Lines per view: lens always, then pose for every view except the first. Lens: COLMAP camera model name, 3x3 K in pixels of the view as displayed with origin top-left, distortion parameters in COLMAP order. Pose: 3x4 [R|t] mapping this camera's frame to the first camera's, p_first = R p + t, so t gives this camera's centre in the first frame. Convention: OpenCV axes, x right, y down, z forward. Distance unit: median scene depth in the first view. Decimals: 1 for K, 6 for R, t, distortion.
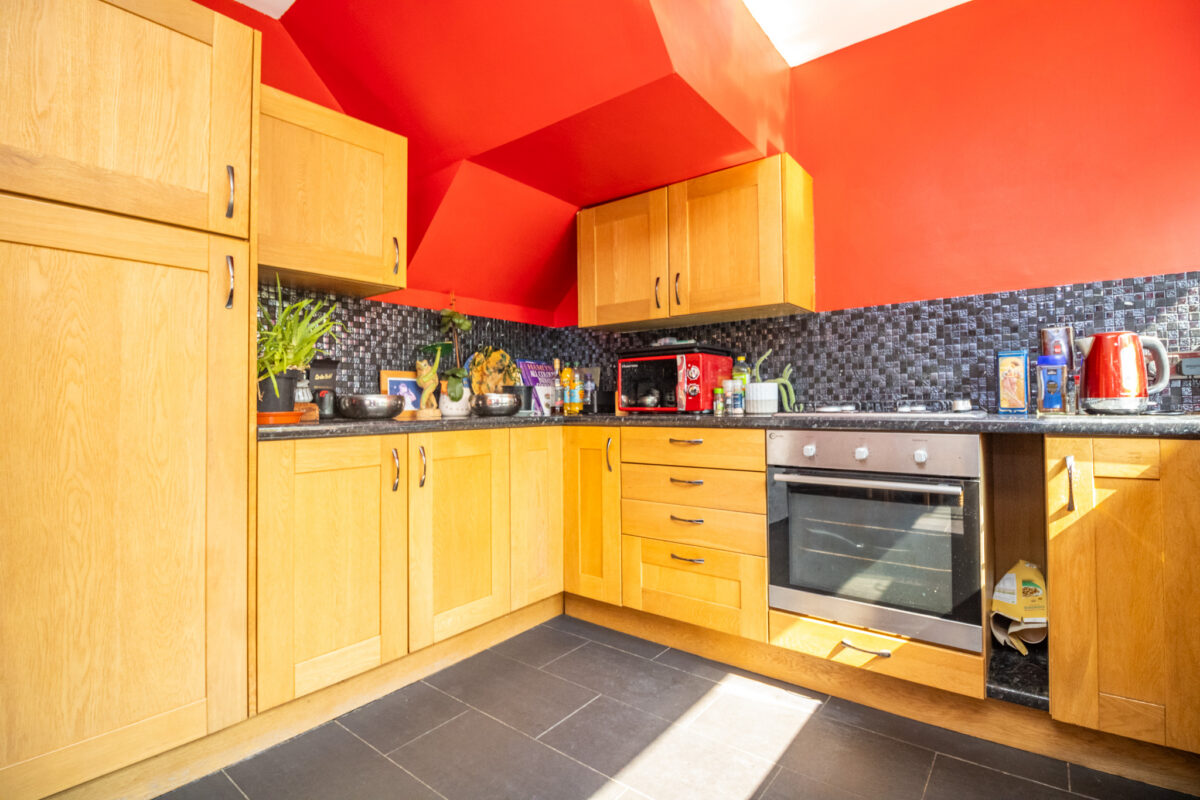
lens RADIAL K [[558.9, 0, 607.9], [0, 558.9, 391.8], [0, 0, 1]] dist [-0.003492, -0.001110]
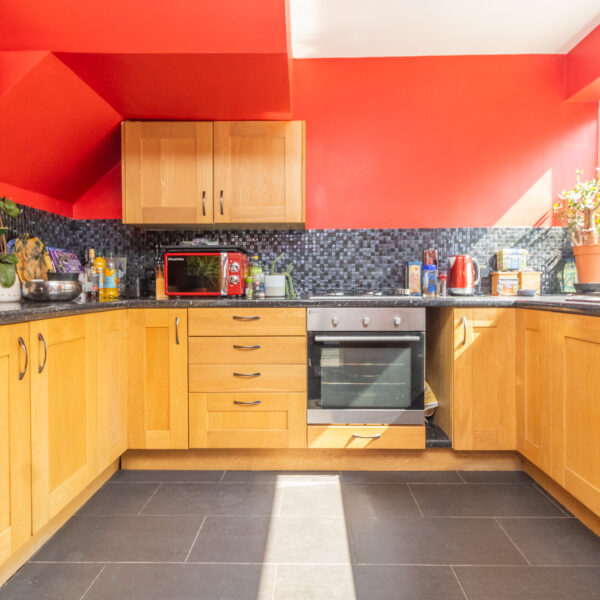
lens RADIAL K [[426.7, 0, 305.4], [0, 426.7, 292.8], [0, 0, 1]] dist [0.011009, -0.001082]
pose [[0.799952, -0.005762, 0.600037, -0.356584], [-0.017760, 0.999288, 0.033274, -0.009588], [-0.599801, -0.037275, 0.799280, 0.074850]]
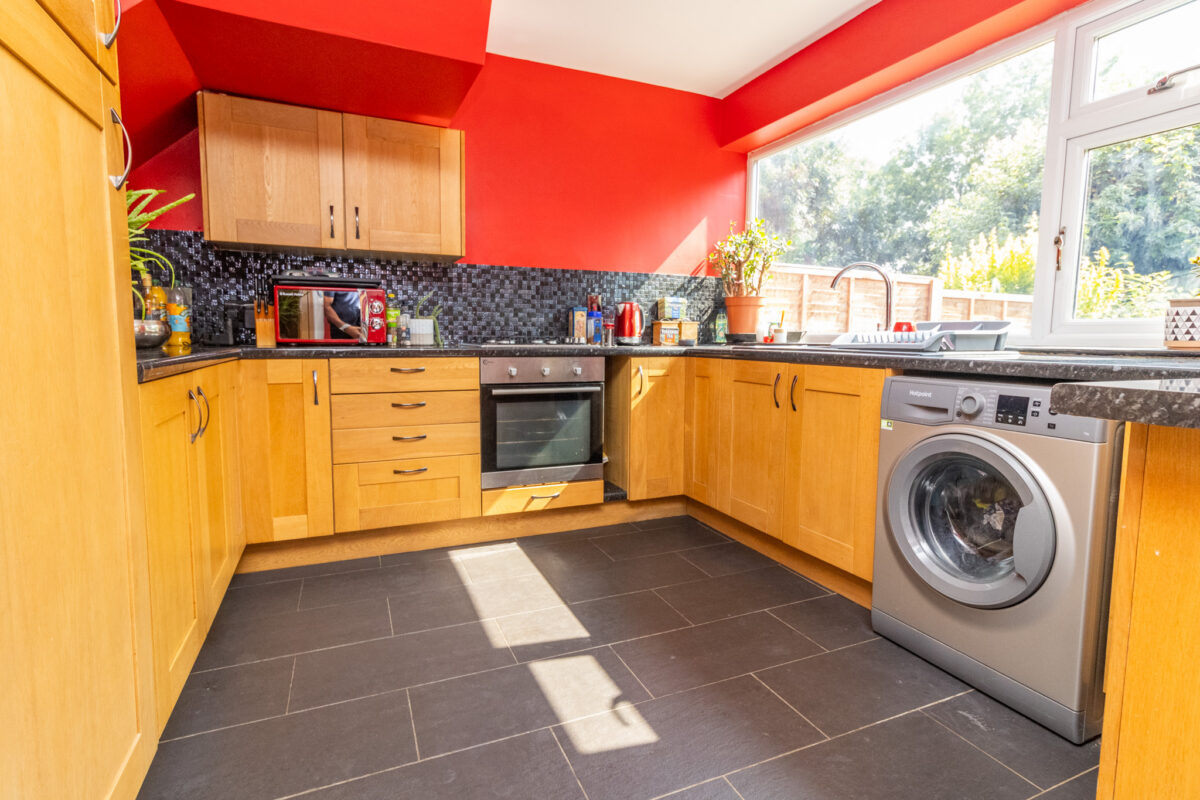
lens RADIAL K [[578.2, 0, 600.7], [0, 578.2, 391.7], [0, 0, 1]] dist [0.001917, 0.000212]
pose [[0.484675, -0.070234, 0.871870, -0.666023], [-0.032937, 0.994599, 0.098430, 0.004288], [-0.874074, -0.076424, 0.479744, 0.087727]]
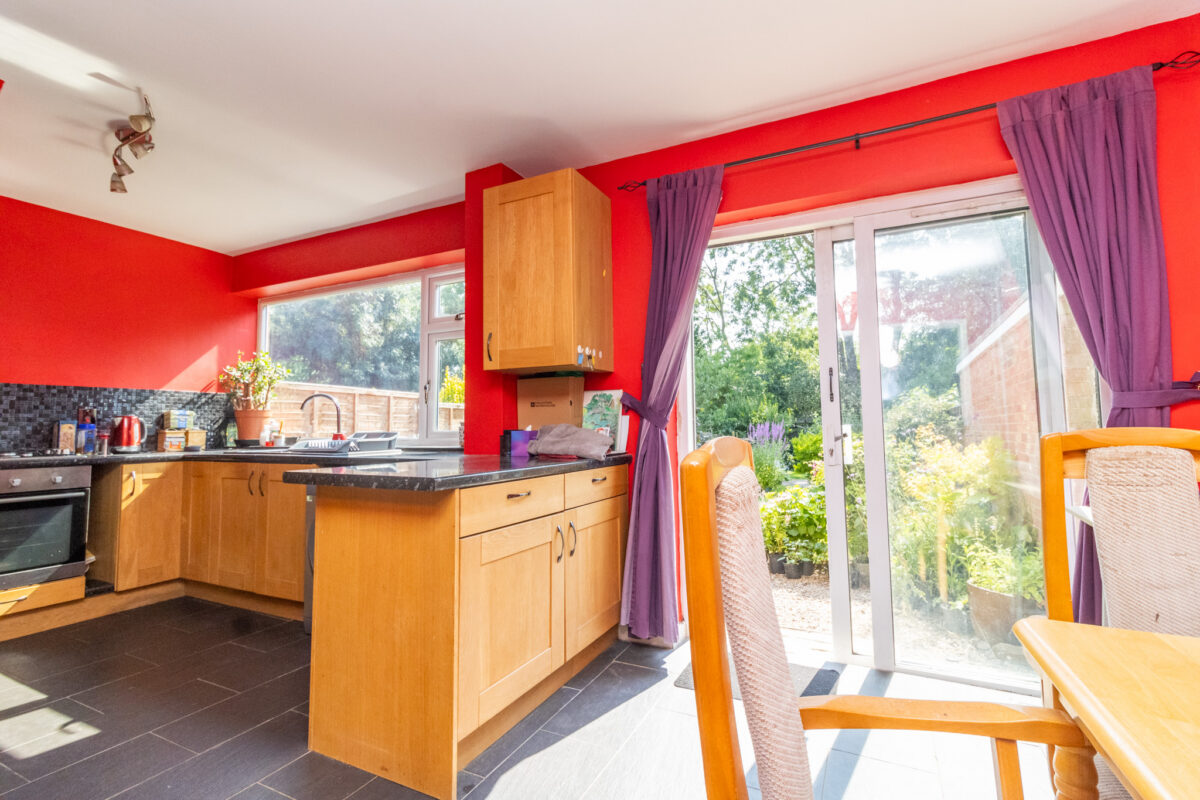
lens RADIAL K [[551.1, 0, 600.1], [0, 551.1, 390.4], [0, 0, 1]] dist [0.007053, -0.000048]
pose [[-0.186379, 0.078055, 0.979372, -1.192610], [-0.010929, 0.996613, -0.081509, -0.037418], [-0.982417, -0.025895, -0.184894, -0.315486]]
